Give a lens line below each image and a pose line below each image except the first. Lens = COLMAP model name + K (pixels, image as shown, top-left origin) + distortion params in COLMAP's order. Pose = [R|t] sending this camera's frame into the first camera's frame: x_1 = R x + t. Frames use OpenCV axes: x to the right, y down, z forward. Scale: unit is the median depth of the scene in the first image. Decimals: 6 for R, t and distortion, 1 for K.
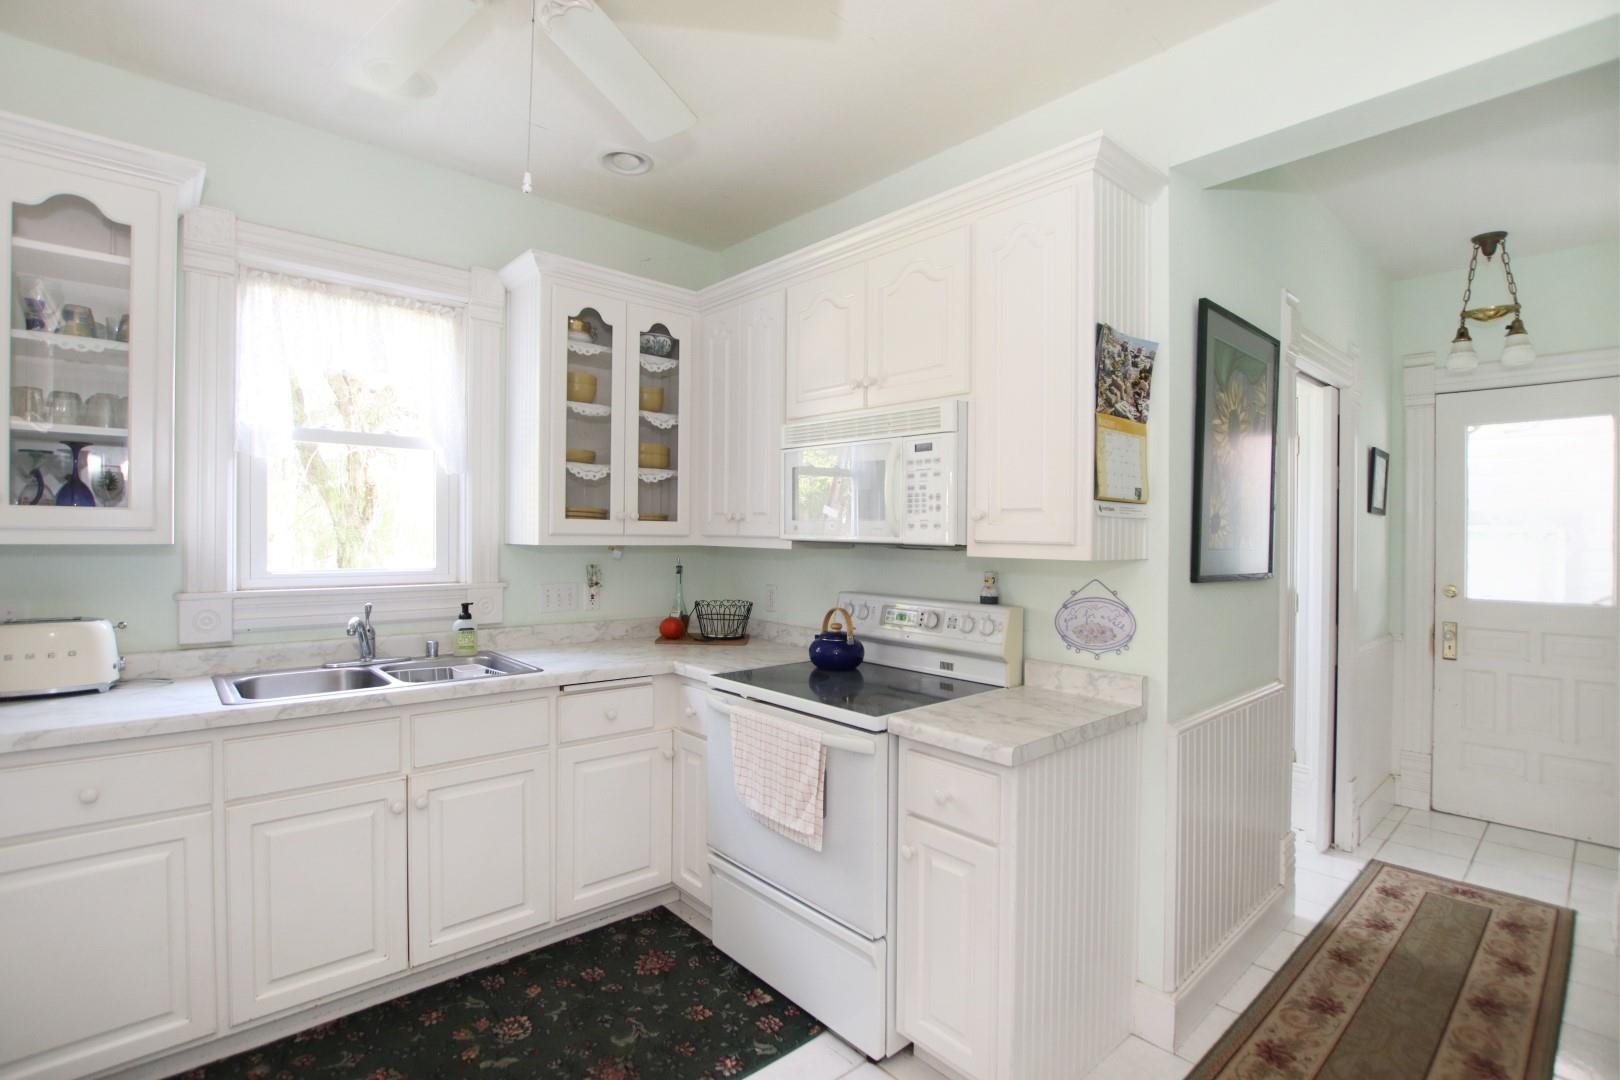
lens RADIAL K [[766.0, 0, 810.0], [0, 766.0, 540.0], [0, 0, 1]] dist [0.000226, -0.000409]
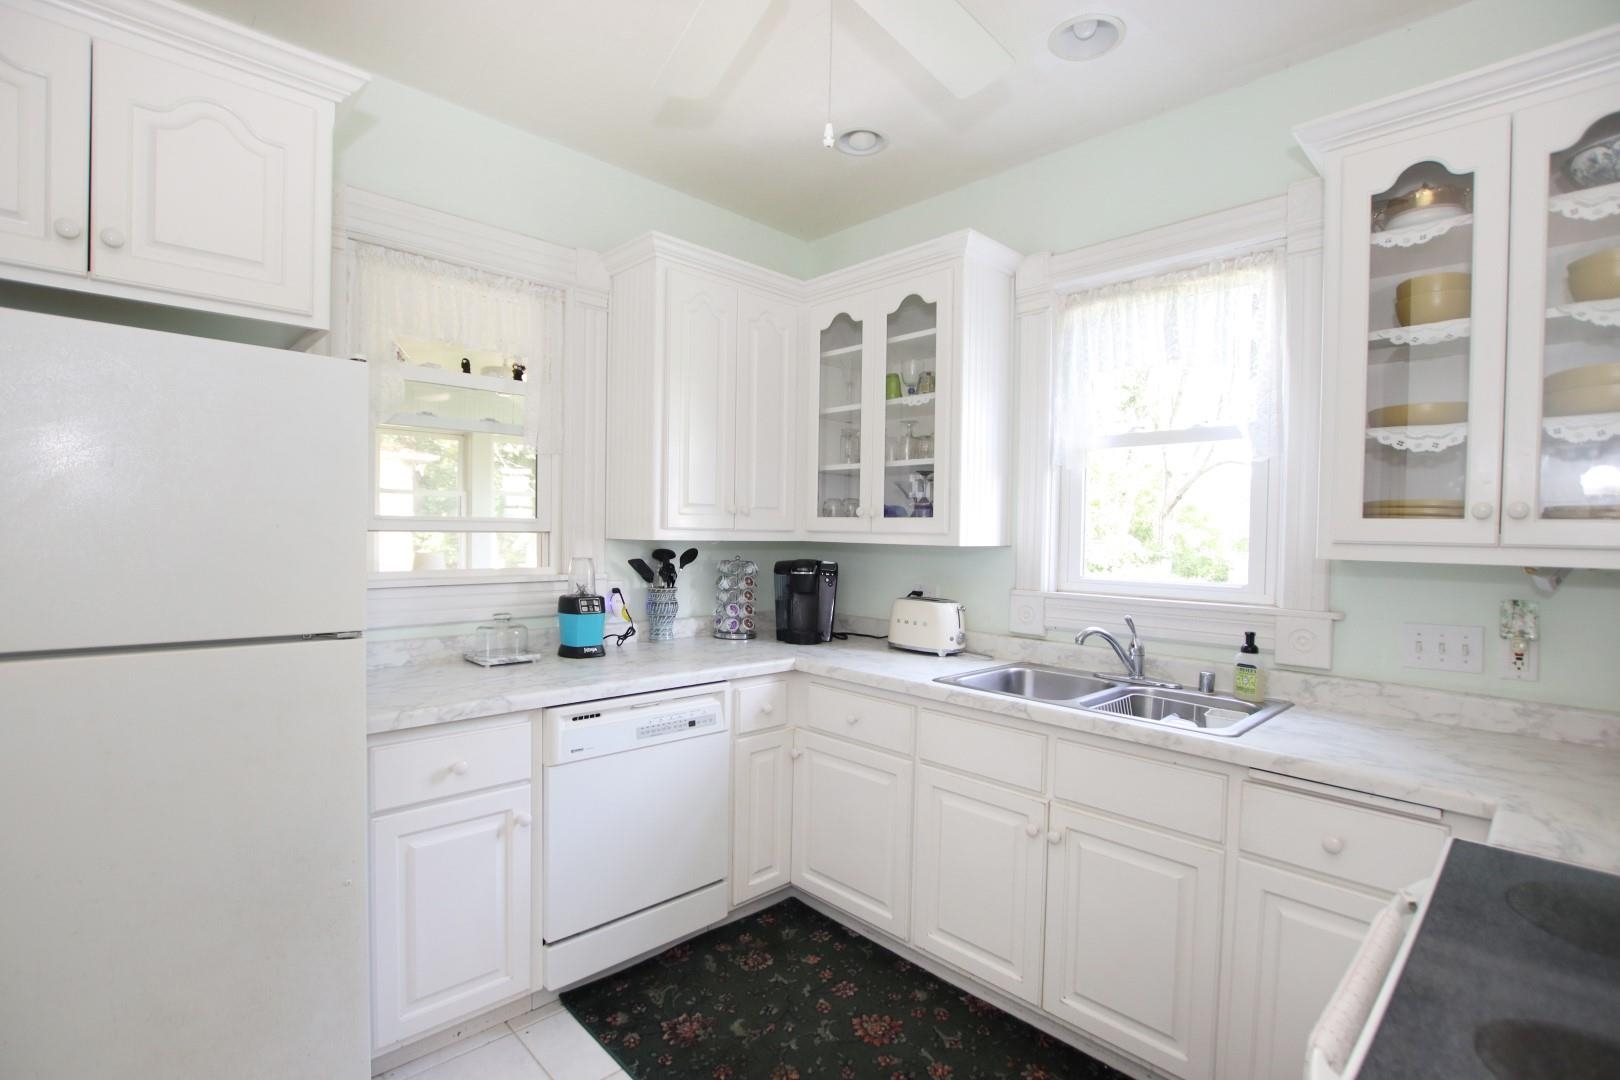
lens RADIAL K [[762.3, 0, 813.2], [0, 762.3, 549.2], [0, 0, 1]] dist [-0.001095, -0.000041]
pose [[0.046181, 0.014125, -0.998833, 0.310850], [-0.021210, 0.999688, 0.013157, -0.001832], [0.998708, 0.020577, 0.046467, 0.552124]]
